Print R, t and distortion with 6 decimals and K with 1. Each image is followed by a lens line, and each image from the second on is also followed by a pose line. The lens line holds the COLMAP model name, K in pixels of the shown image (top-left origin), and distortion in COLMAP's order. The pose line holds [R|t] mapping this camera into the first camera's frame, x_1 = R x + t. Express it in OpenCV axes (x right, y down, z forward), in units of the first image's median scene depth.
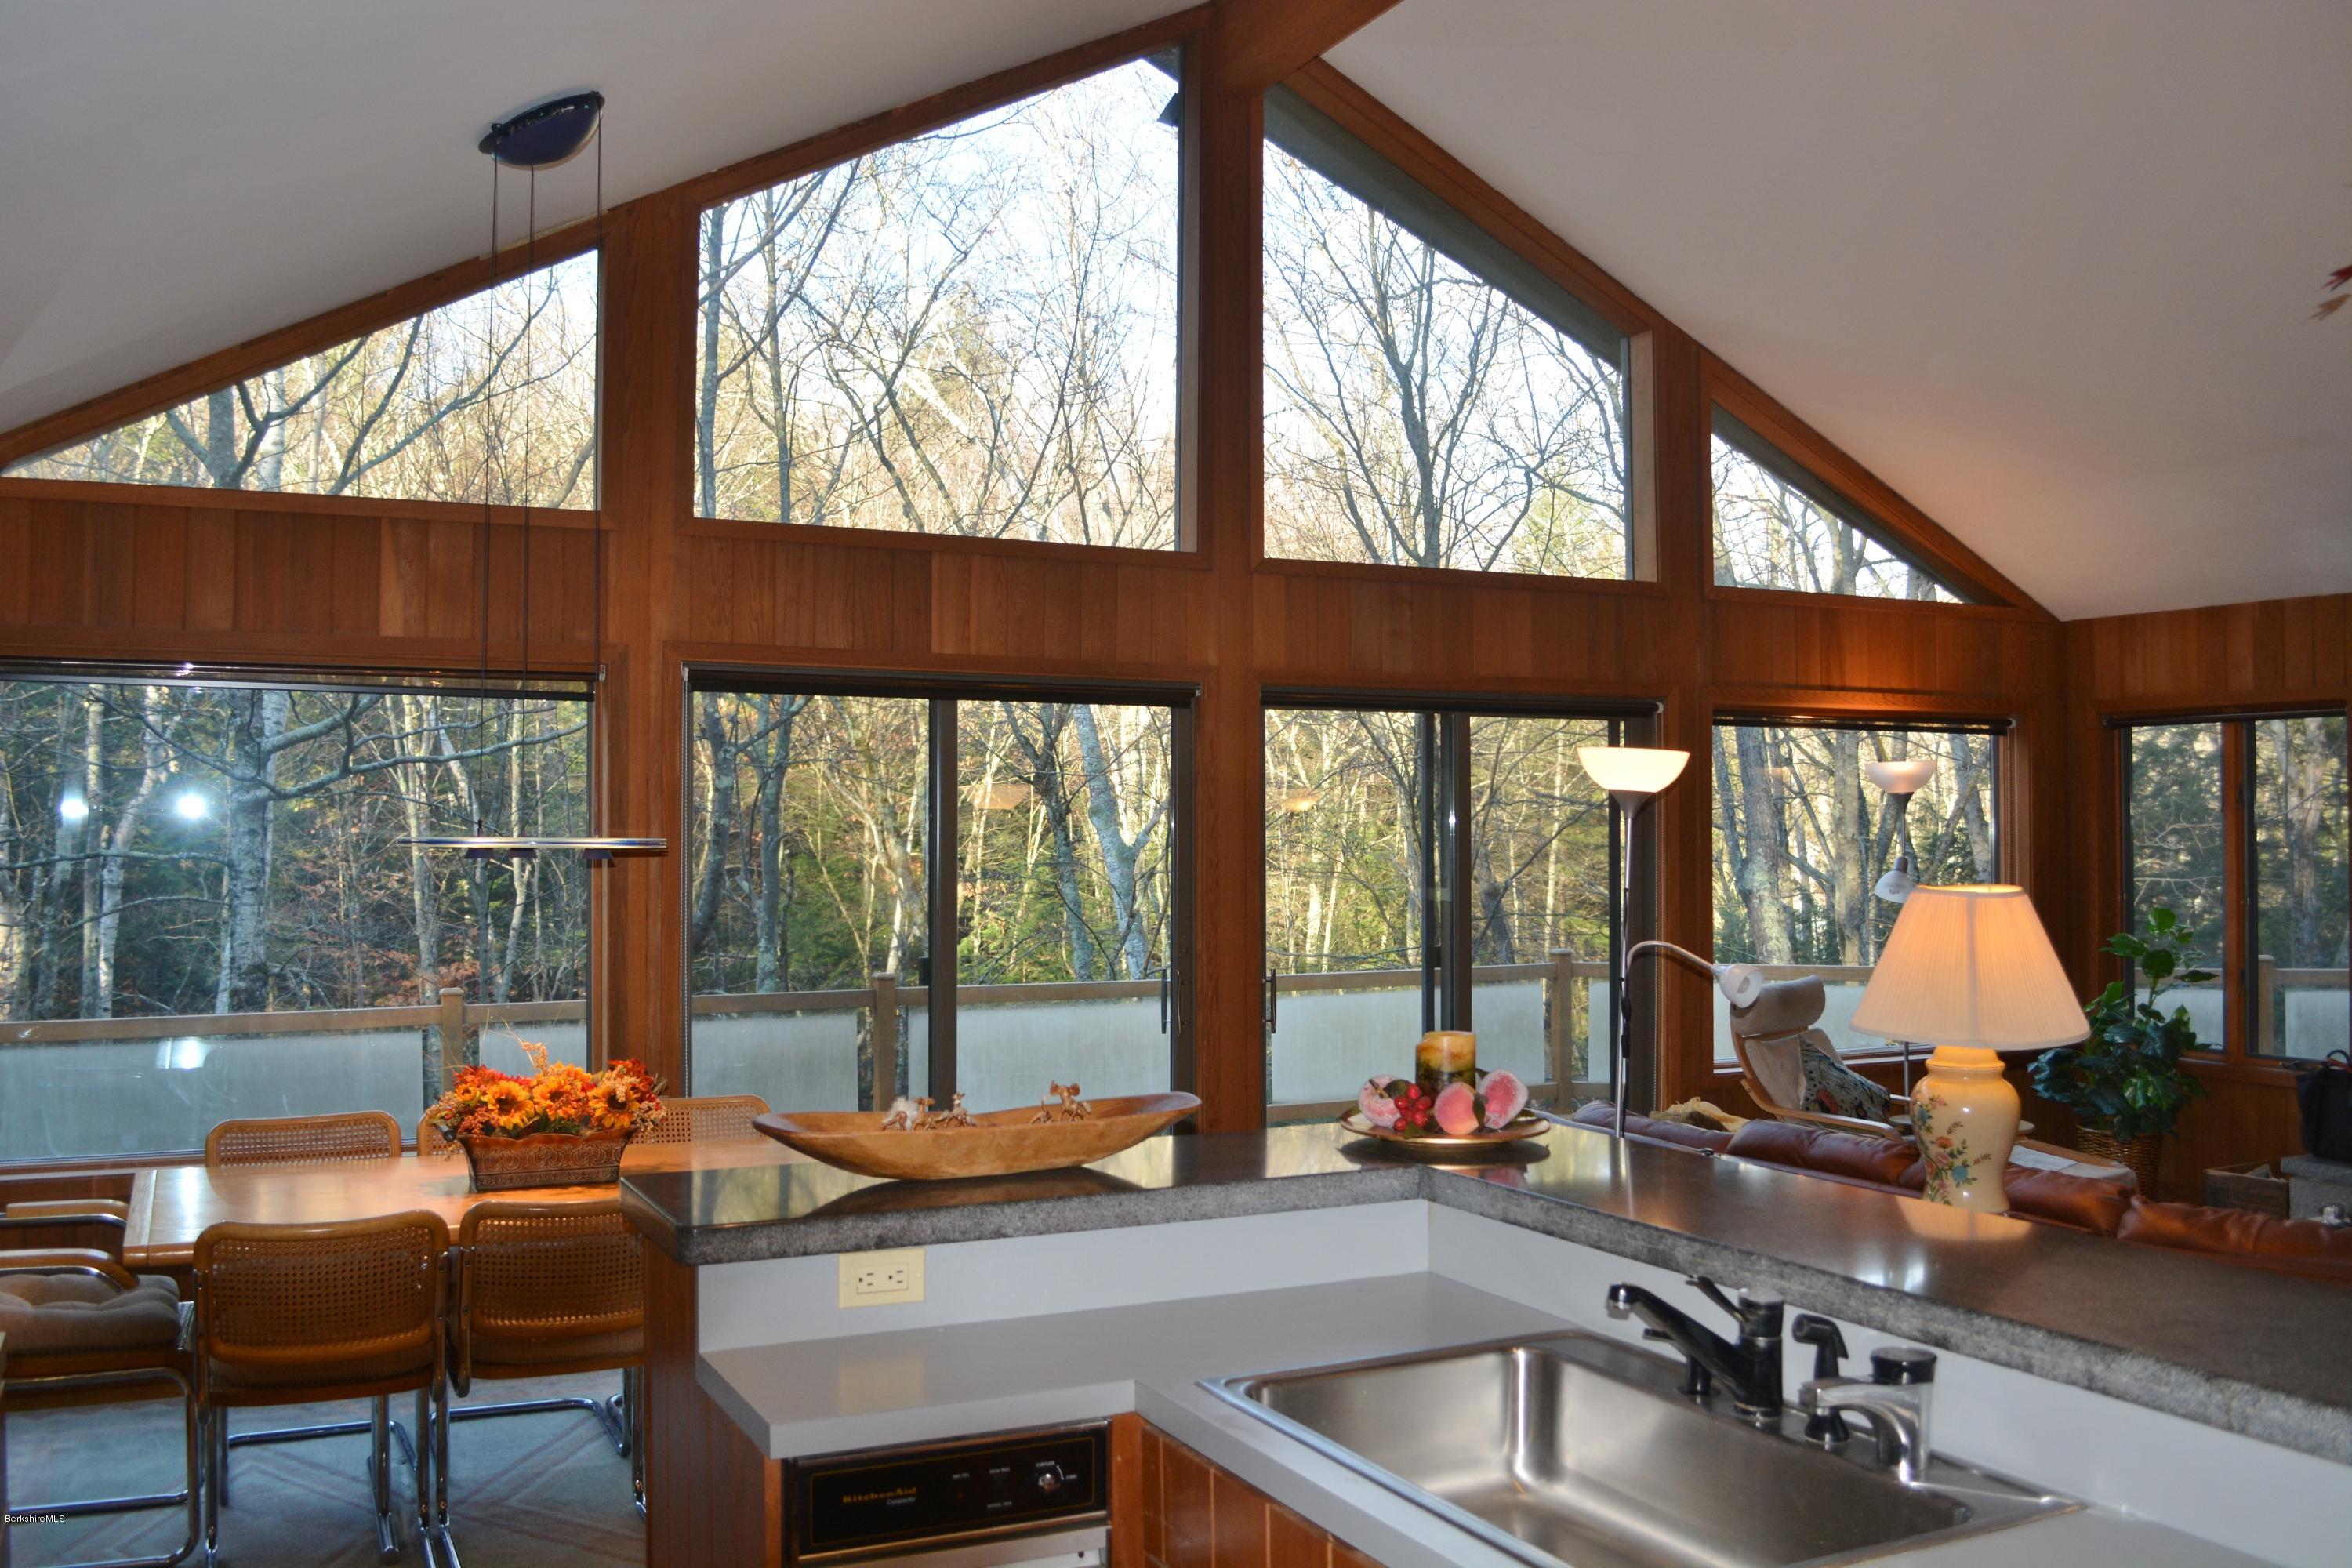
lens RADIAL K [[2049.4, 0, 1176.0], [0, 2049.4, 784.0], [0, 0, 1]] dist [-0.082697, -0.003766]
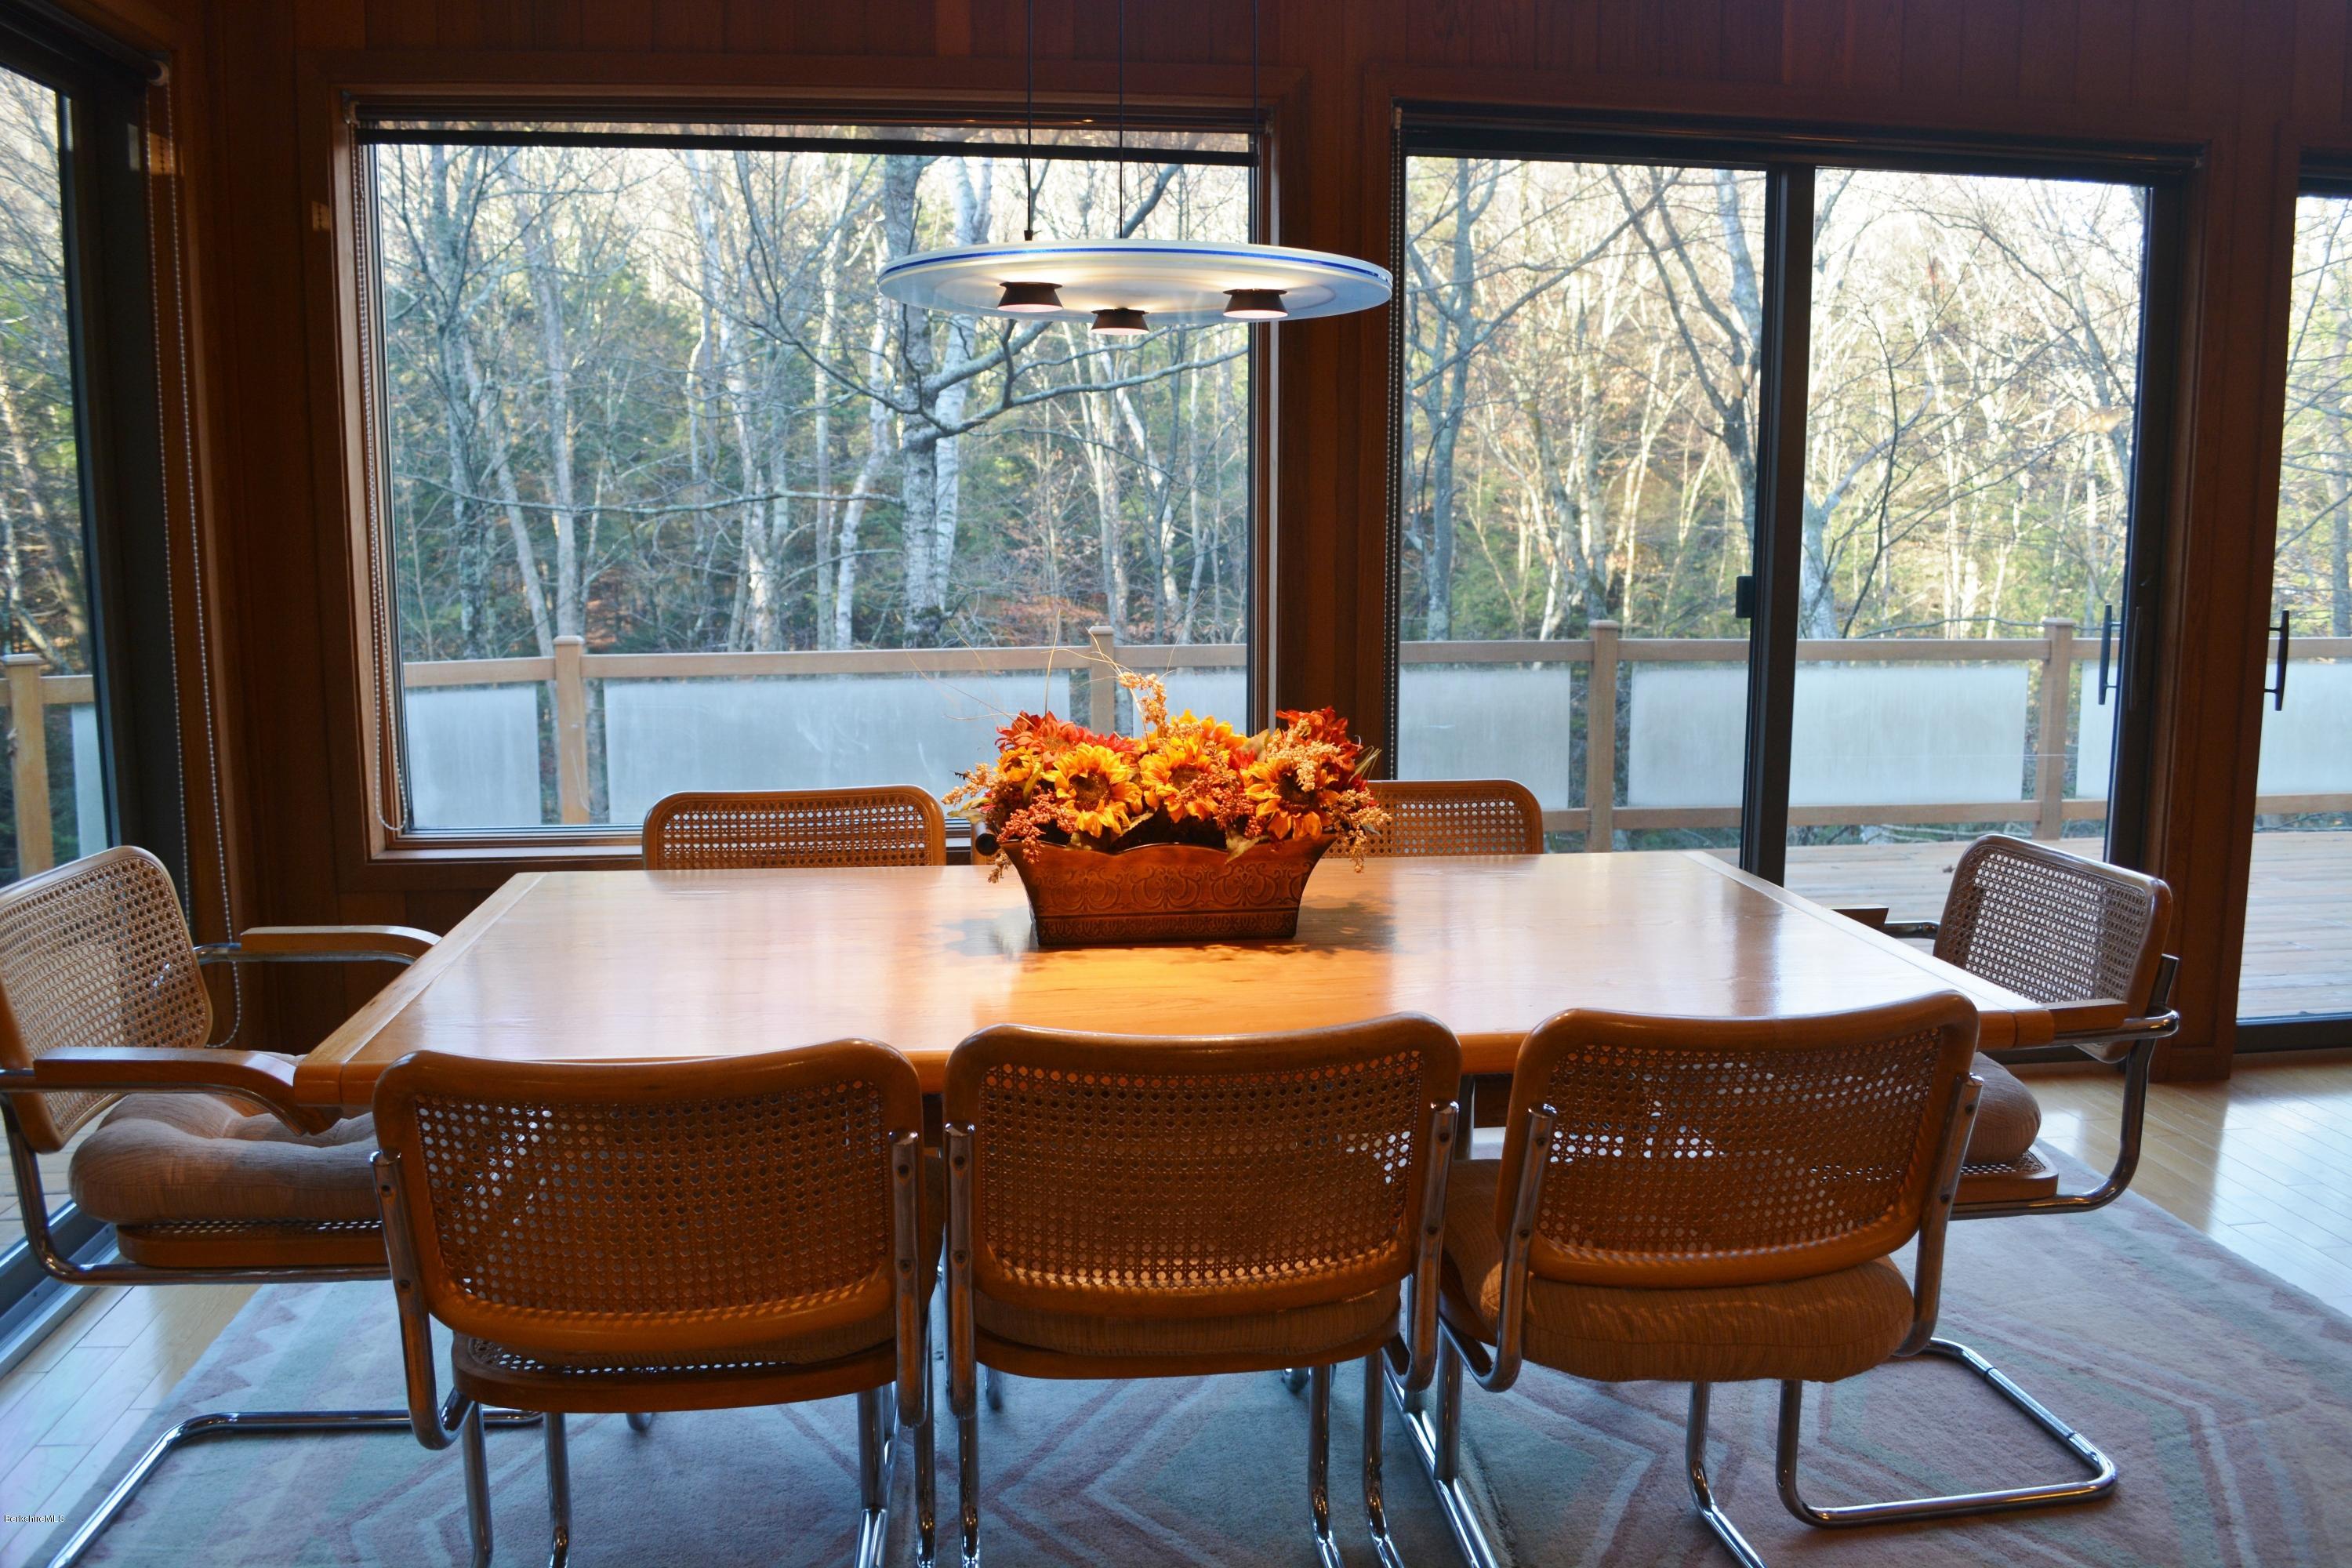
lens RADIAL K [[1839.2, 0, 1176.0], [0, 1839.2, 784.0], [0, 0, 1]] dist [-0.084391, 0.012573]
pose [[0.946760, 0.049752, -0.318072, -0.143866], [0.004138, 0.986024, 0.166550, 0.070747], [0.321913, -0.158999, 0.933323, 0.511552]]
